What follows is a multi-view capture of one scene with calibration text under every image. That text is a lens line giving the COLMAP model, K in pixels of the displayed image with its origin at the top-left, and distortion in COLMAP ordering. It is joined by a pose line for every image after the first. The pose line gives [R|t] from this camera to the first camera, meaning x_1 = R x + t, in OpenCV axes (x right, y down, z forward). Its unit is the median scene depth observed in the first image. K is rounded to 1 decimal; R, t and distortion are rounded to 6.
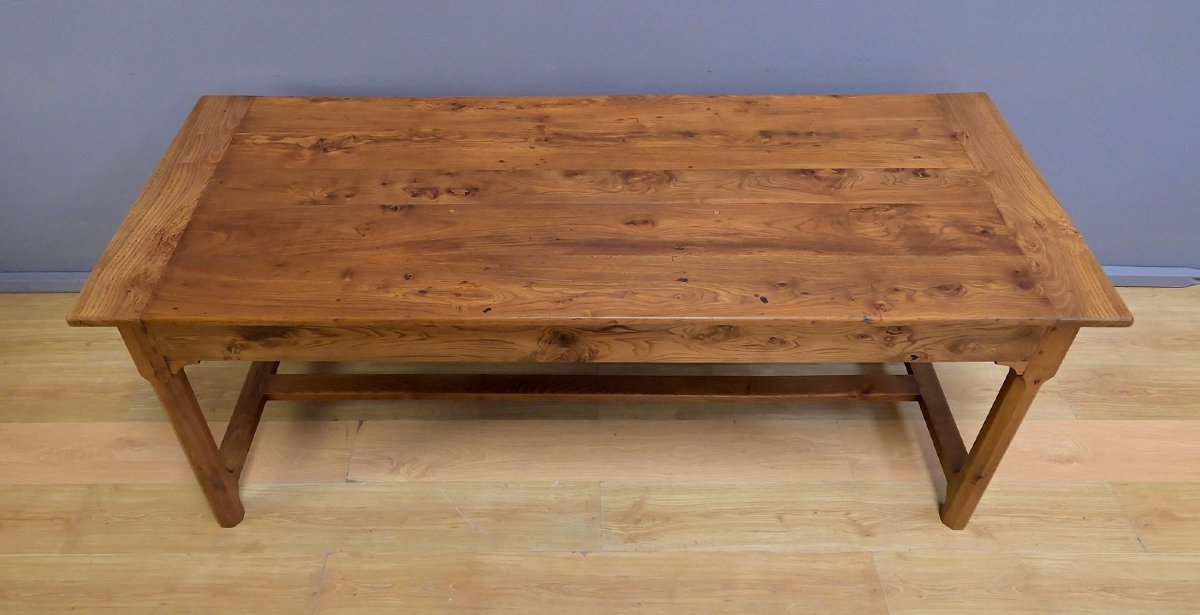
lens RADIAL K [[887.8, 0, 553.8], [0, 887.8, 227.5], [0, 0, 1]] dist [-0.001006, 0.000265]
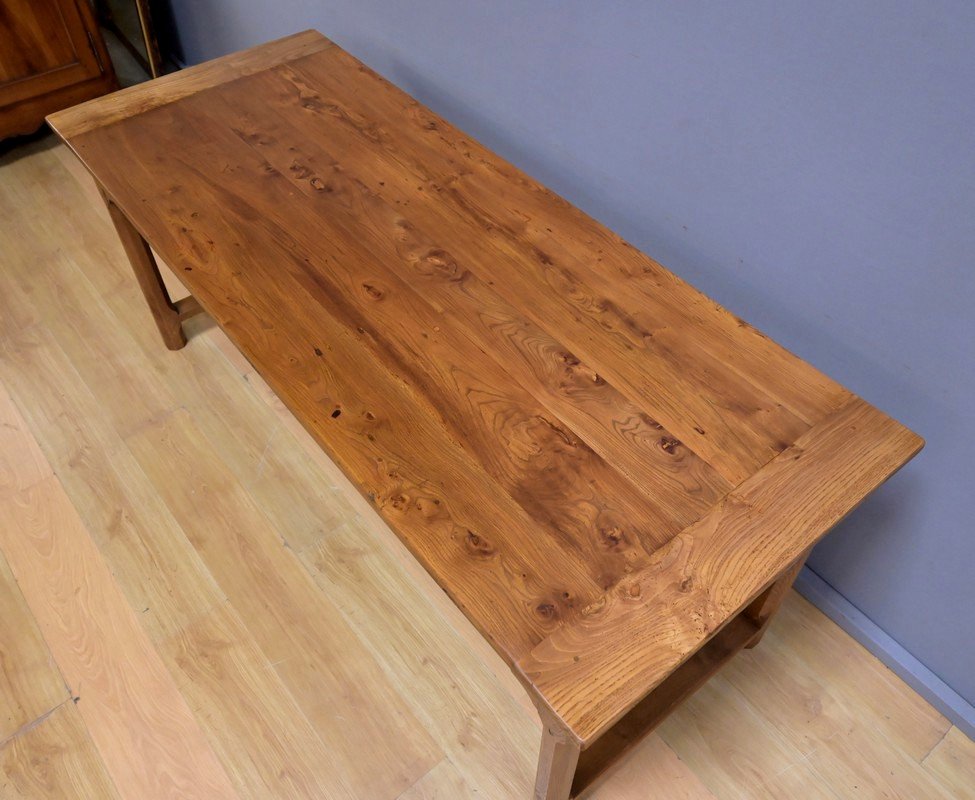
lens RADIAL K [[819.1, 0, 486.4], [0, 819.1, 383.6], [0, 0, 1]] dist [-0.003893, 0.003990]
pose [[0.638286, 0.576569, -0.510058, 0.602505], [-0.497726, 0.814561, 0.297926, -0.219273], [0.587248, 0.063707, 0.806896, 0.330059]]
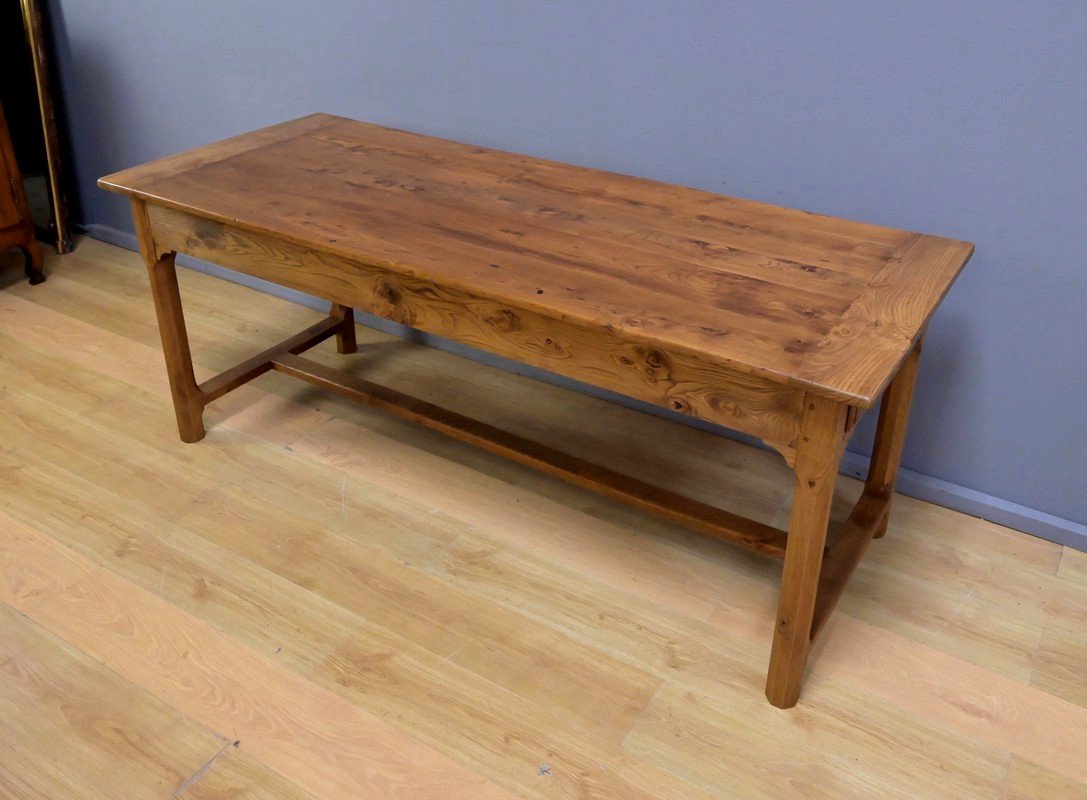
lens RADIAL K [[983.9, 0, 568.5], [0, 983.9, 301.7], [0, 0, 1]] dist [0.000567, -0.001231]
pose [[0.859037, 0.243219, -0.450445, 0.634926], [-0.347702, 0.923024, -0.164709, 0.217881], [0.375711, 0.298112, 0.877480, 0.003813]]
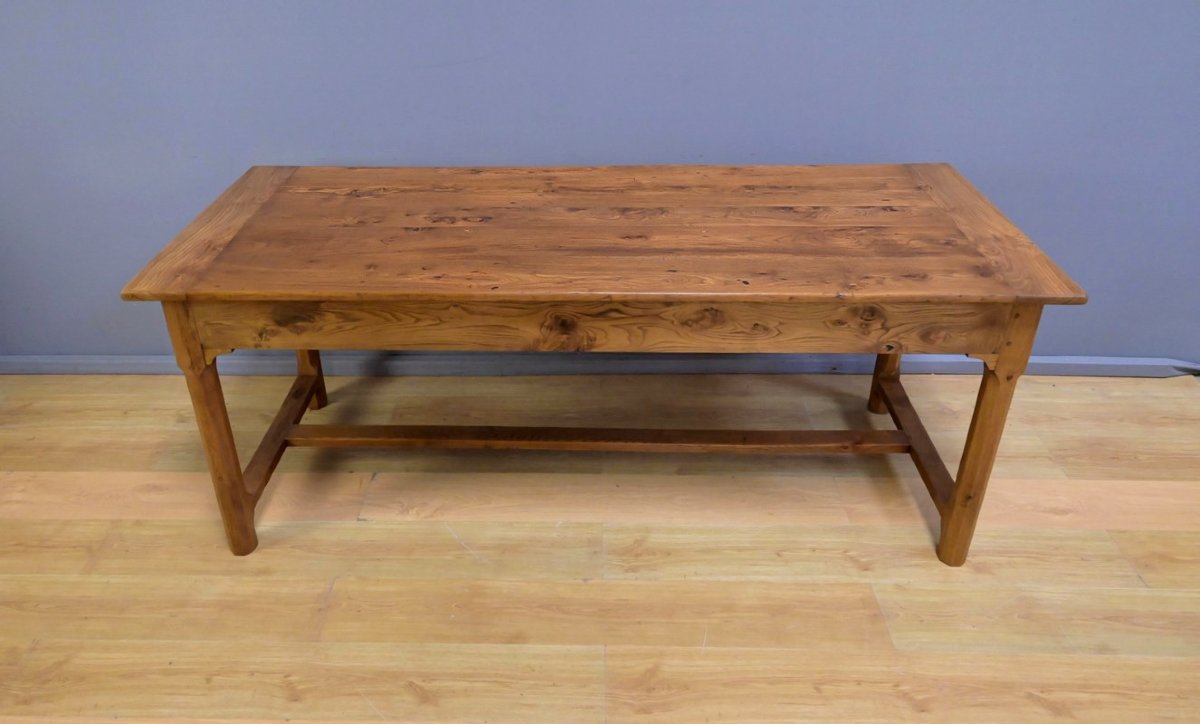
lens RADIAL K [[859.6, 0, 549.4], [0, 859.6, 287.3], [0, 0, 1]] dist [-0.000612, 0.000996]
pose [[0.999506, 0.008200, -0.030356, 0.020823], [-0.014654, 0.975622, -0.218967, 0.261502], [0.027821, 0.219303, 0.975260, -0.037149]]
